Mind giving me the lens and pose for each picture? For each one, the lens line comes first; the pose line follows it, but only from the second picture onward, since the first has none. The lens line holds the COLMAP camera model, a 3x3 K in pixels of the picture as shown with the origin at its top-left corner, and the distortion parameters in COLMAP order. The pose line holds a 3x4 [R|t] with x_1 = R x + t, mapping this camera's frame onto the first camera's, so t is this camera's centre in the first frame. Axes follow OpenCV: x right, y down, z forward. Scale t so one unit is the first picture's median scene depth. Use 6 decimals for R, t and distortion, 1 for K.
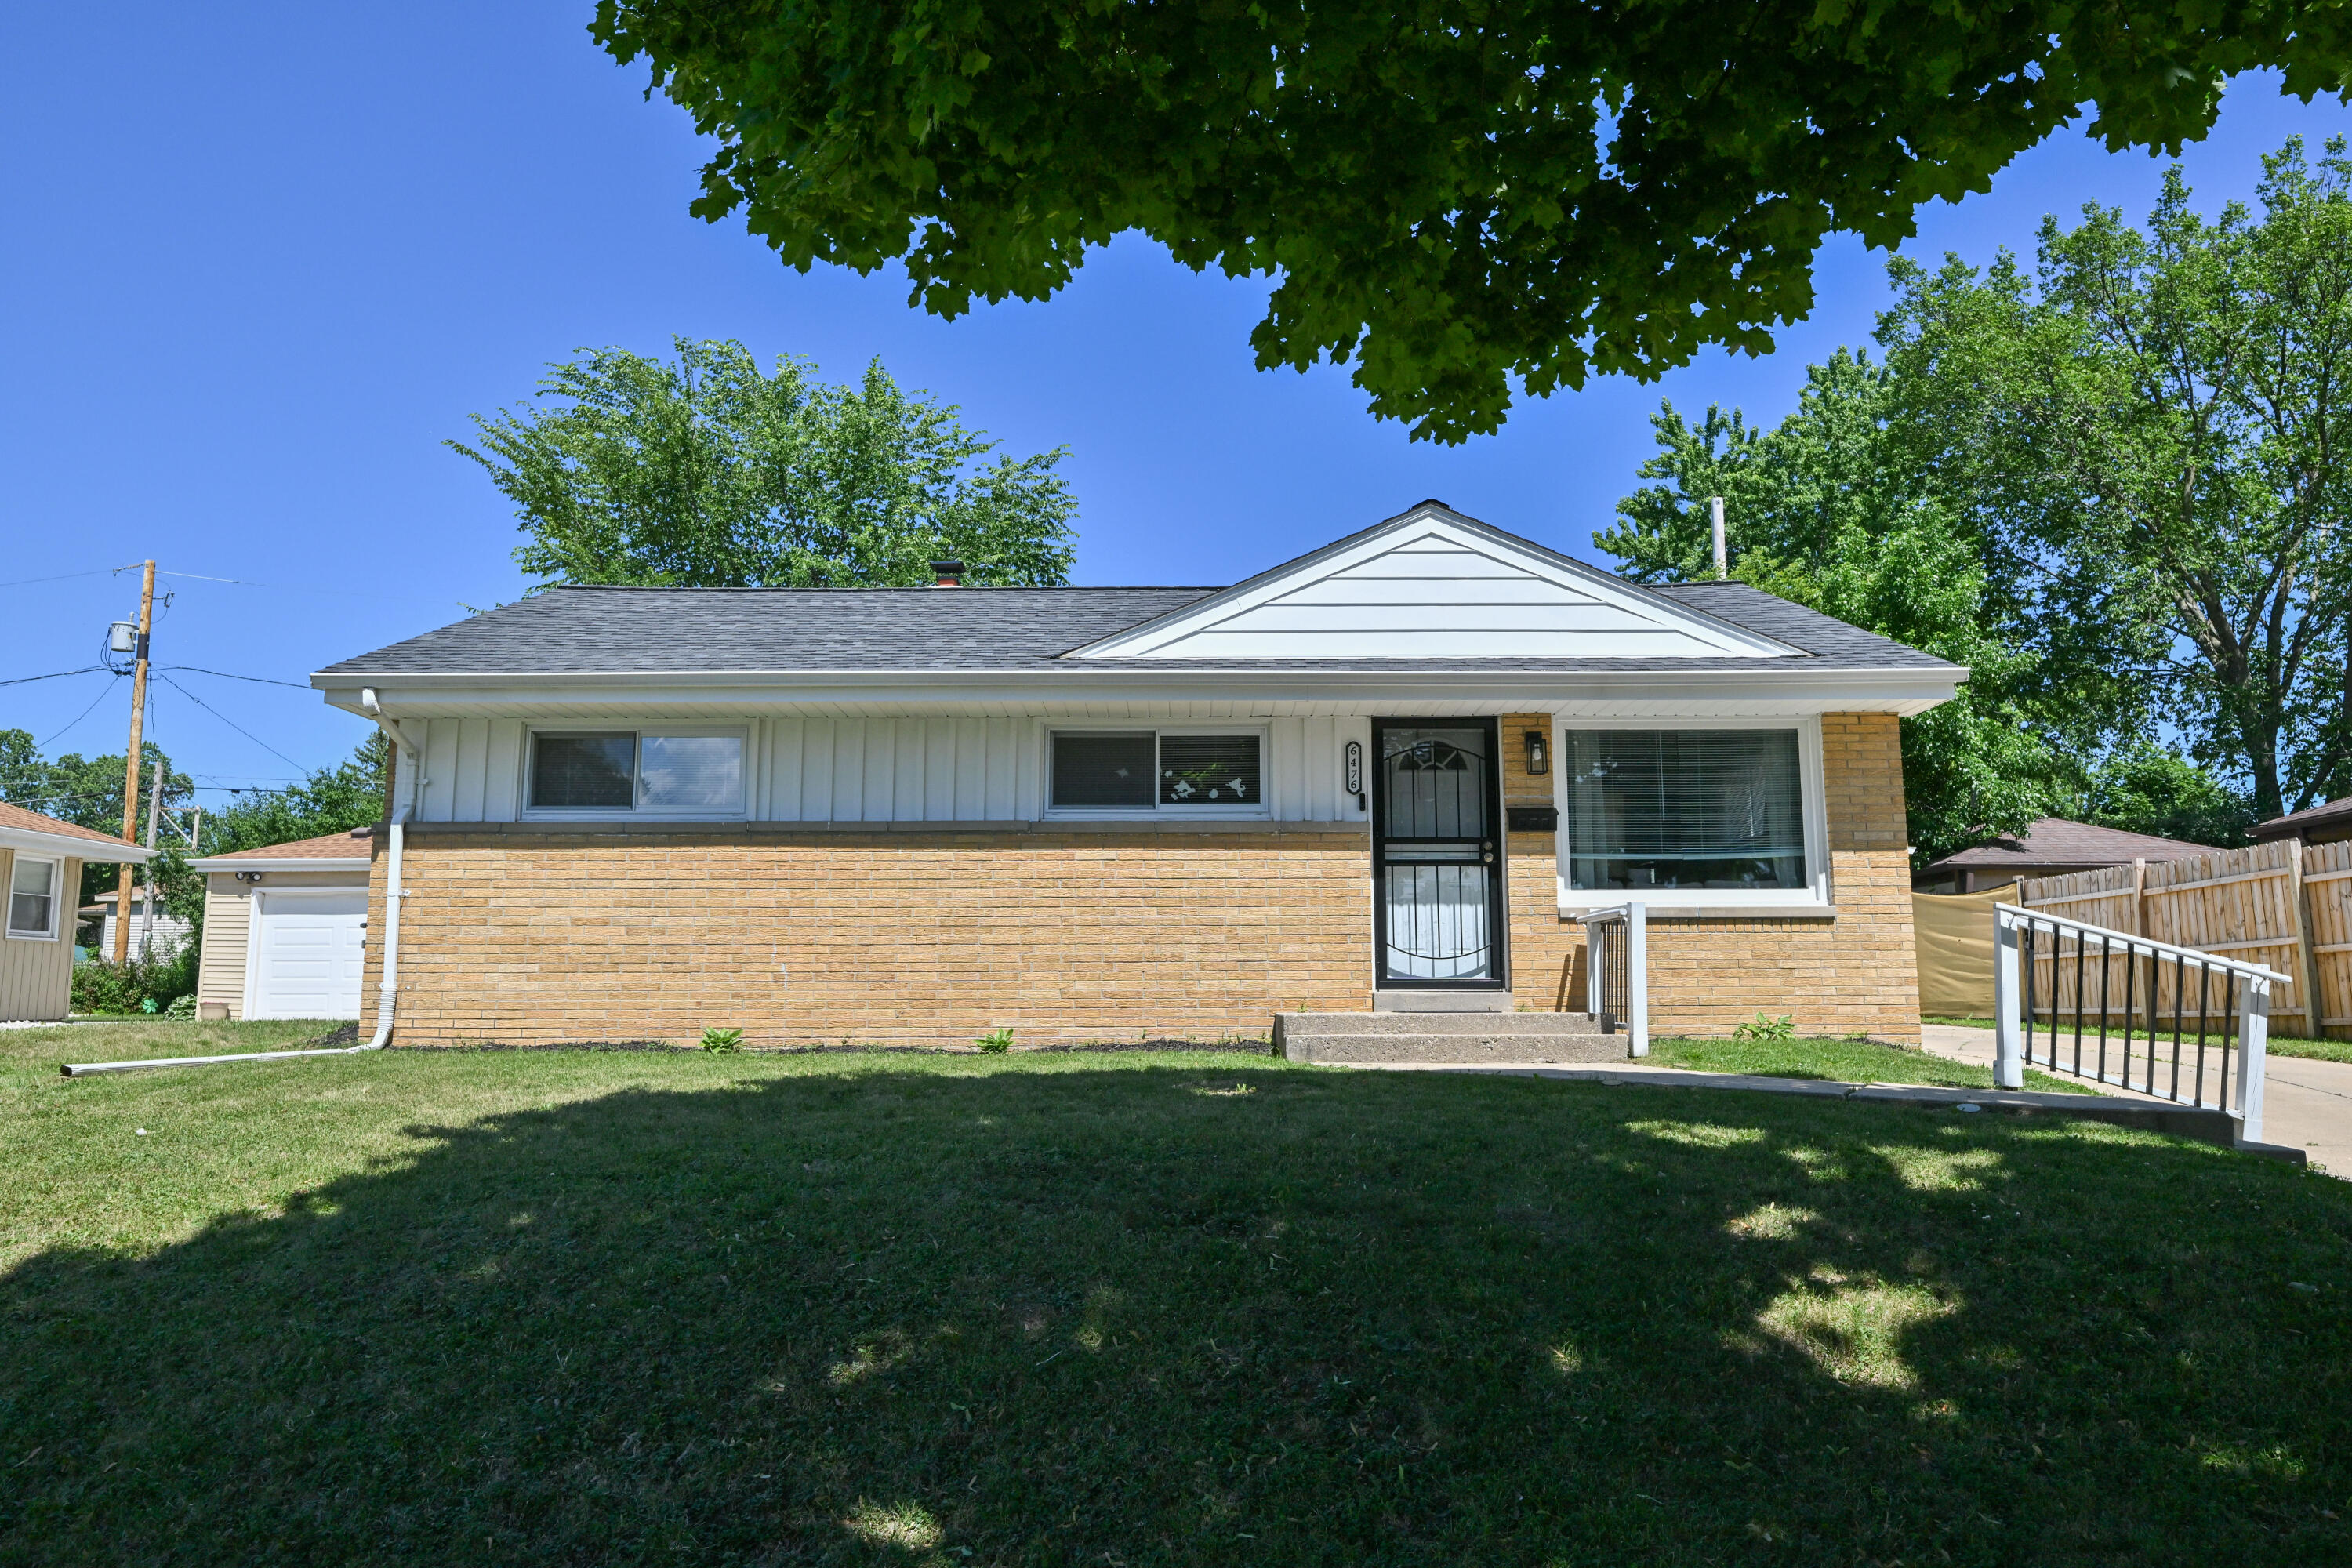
lens RADIAL K [[1619.8, 0, 1188.0], [0, 1619.8, 791.9], [0, 0, 1]] dist [-0.001040, -0.001489]
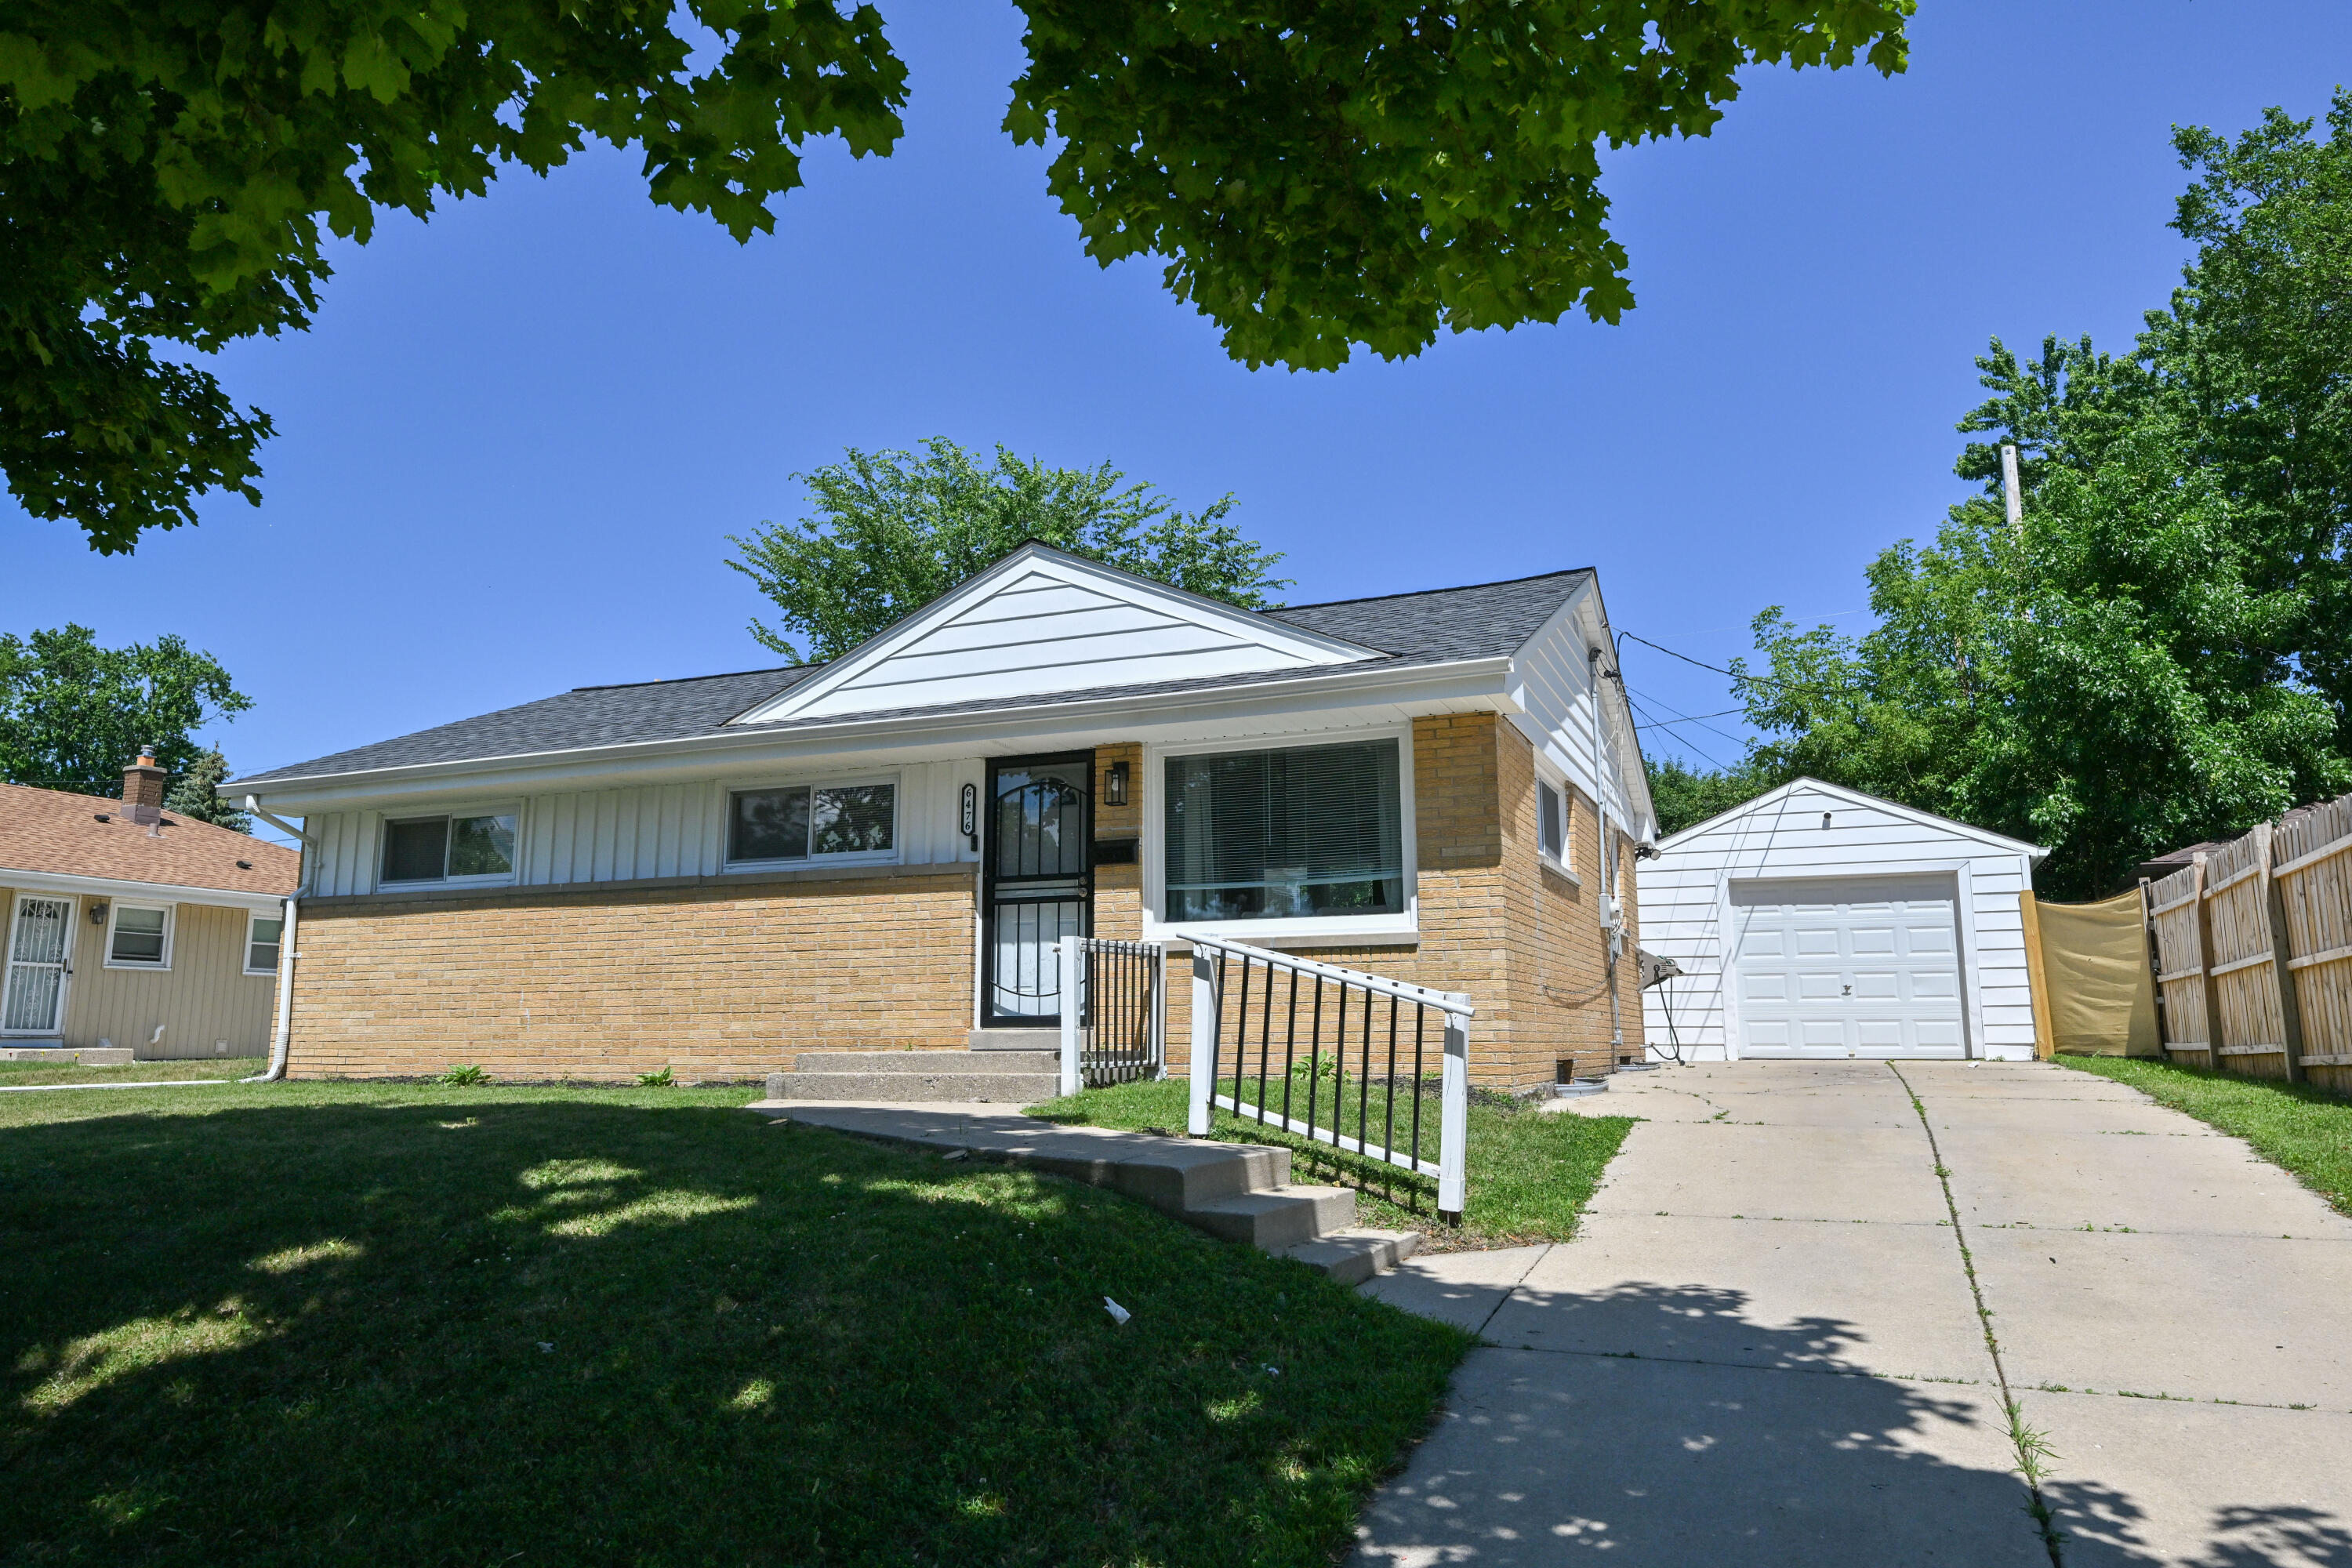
lens RADIAL K [[1609.2, 0, 1176.0], [0, 1609.2, 784.0], [0, 0, 1]] dist [-0.003327, -0.002443]
pose [[0.919181, -0.065436, -0.388361, 0.626960], [0.054745, 0.997756, -0.038545, 0.015549], [0.390012, 0.014169, 0.920701, 0.120895]]
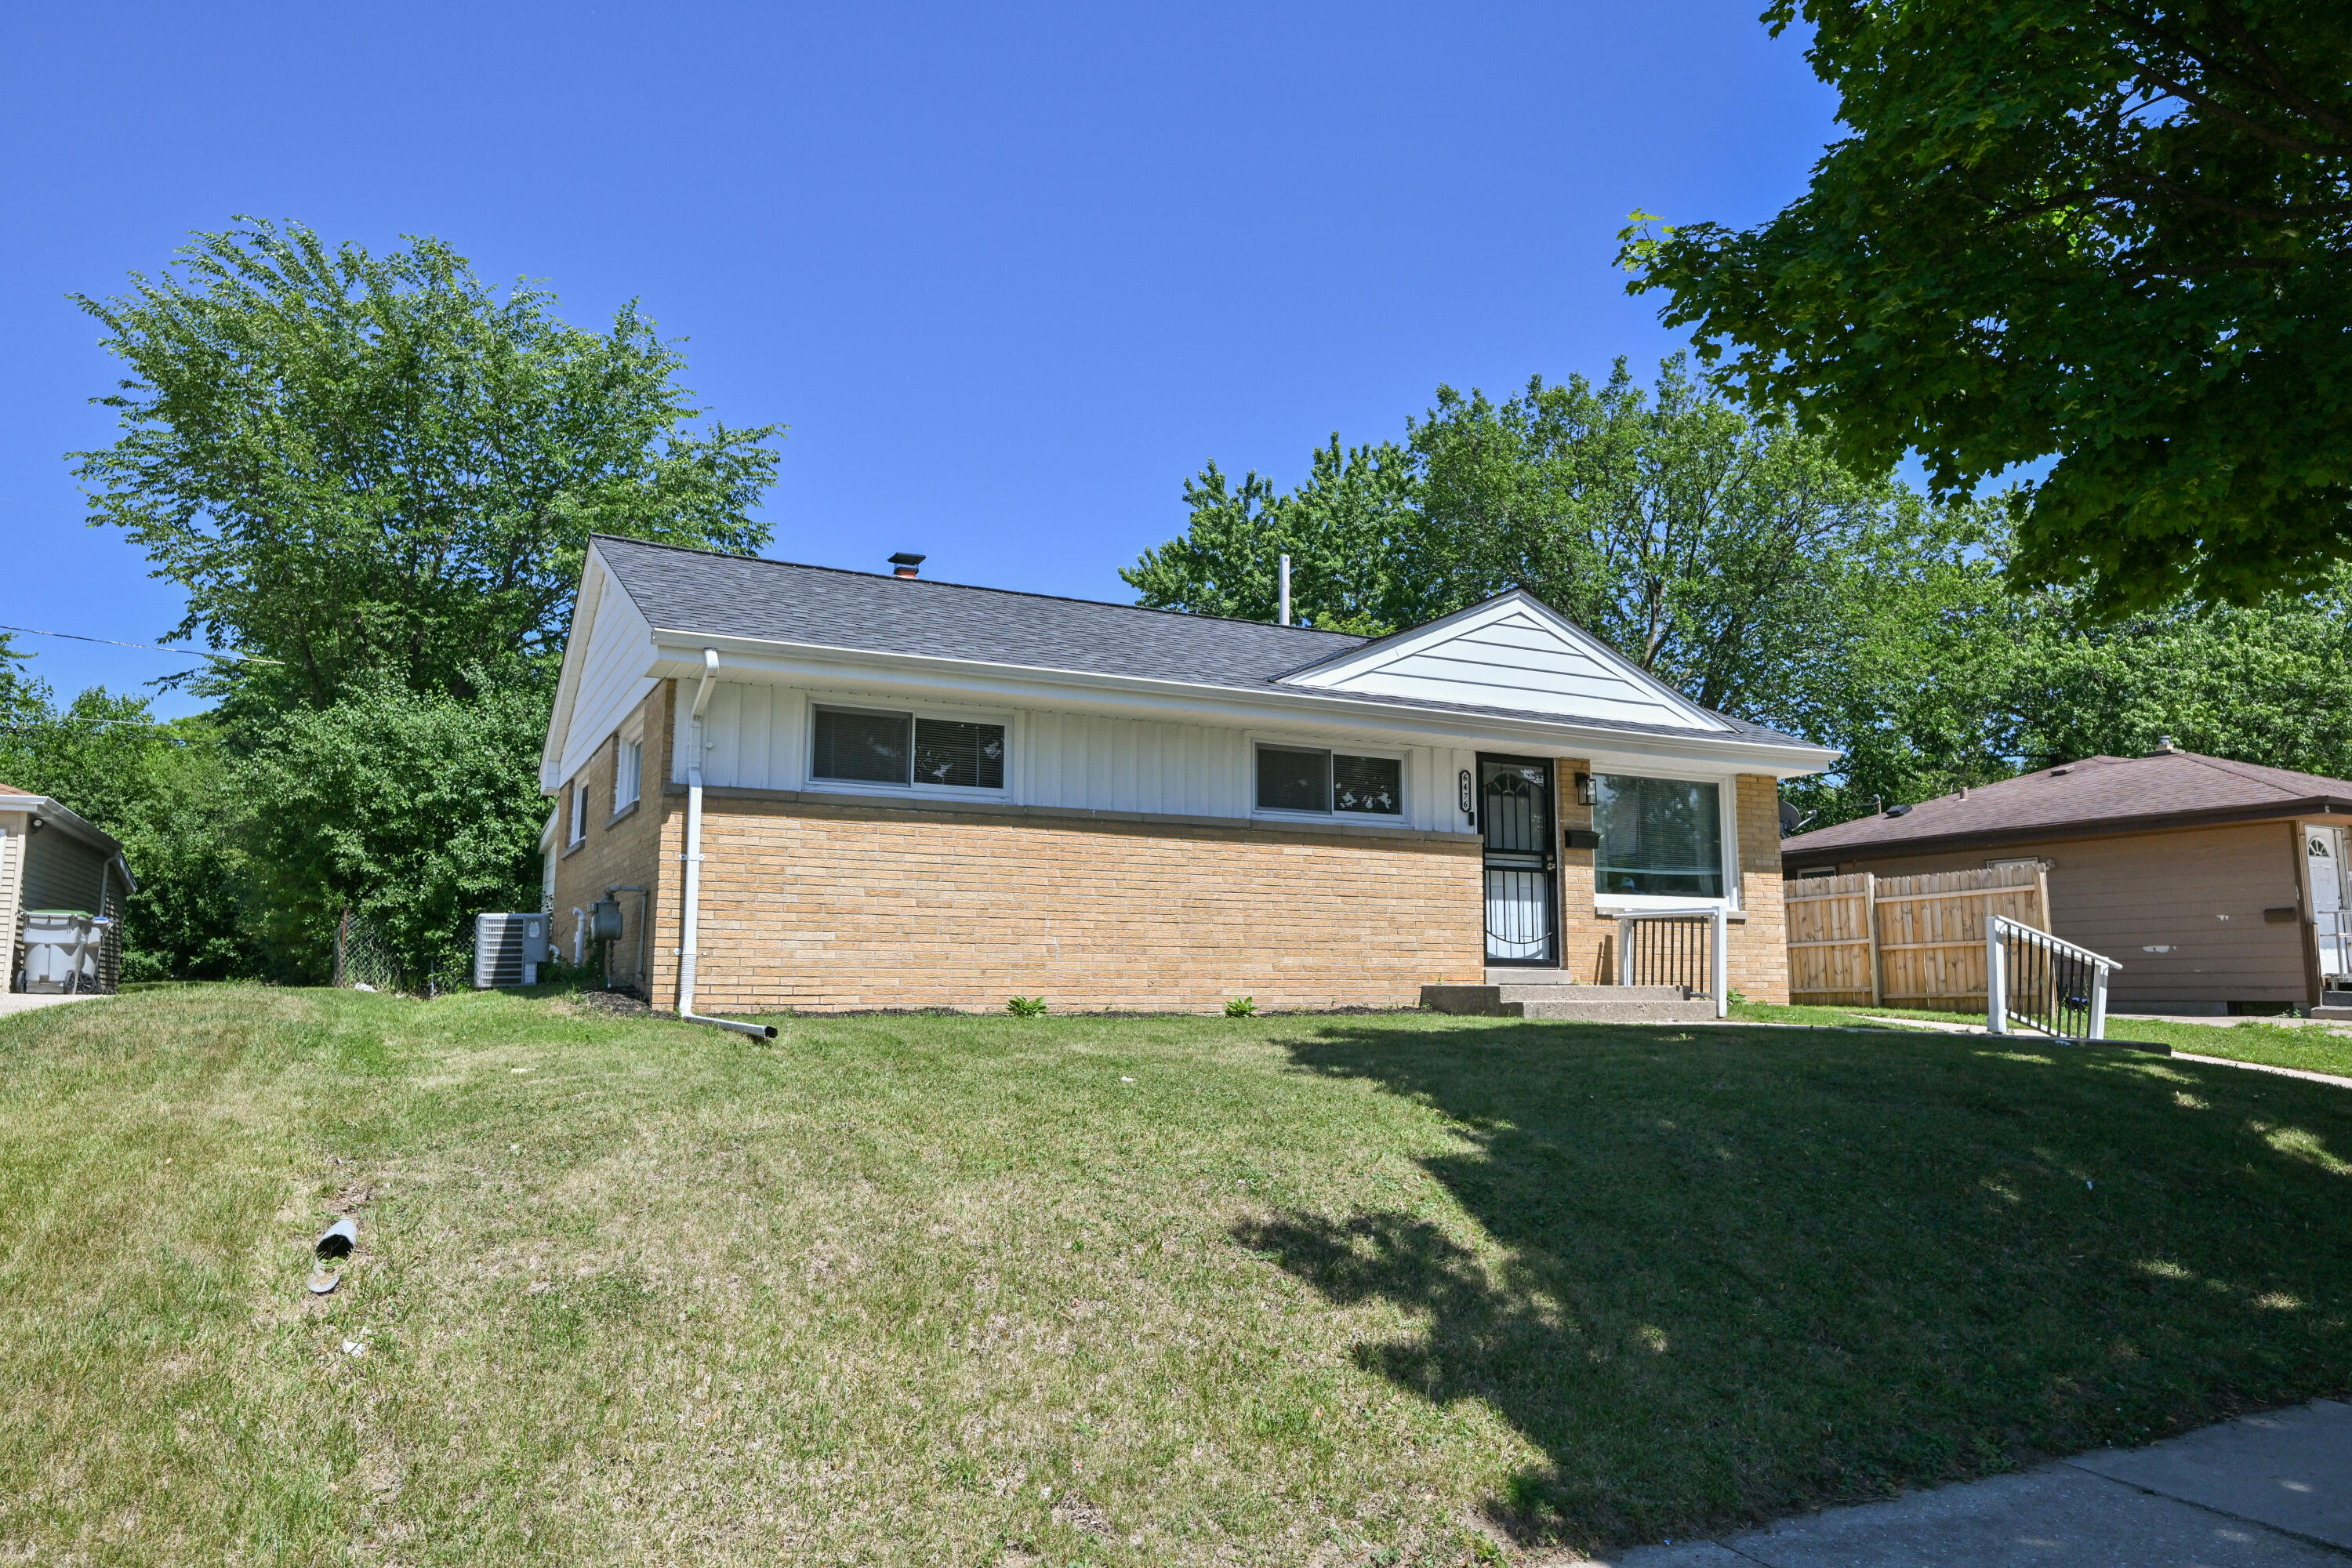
lens RADIAL K [[1583.6, 0, 1209.5], [0, 1583.6, 786.8], [0, 0, 1]] dist [0.004471, 0.001119]
pose [[0.879373, 0.065203, 0.471648, -0.665916], [-0.068023, 0.997622, -0.011088, 0.009175], [-0.471250, -0.022333, 0.881717, 0.006694]]
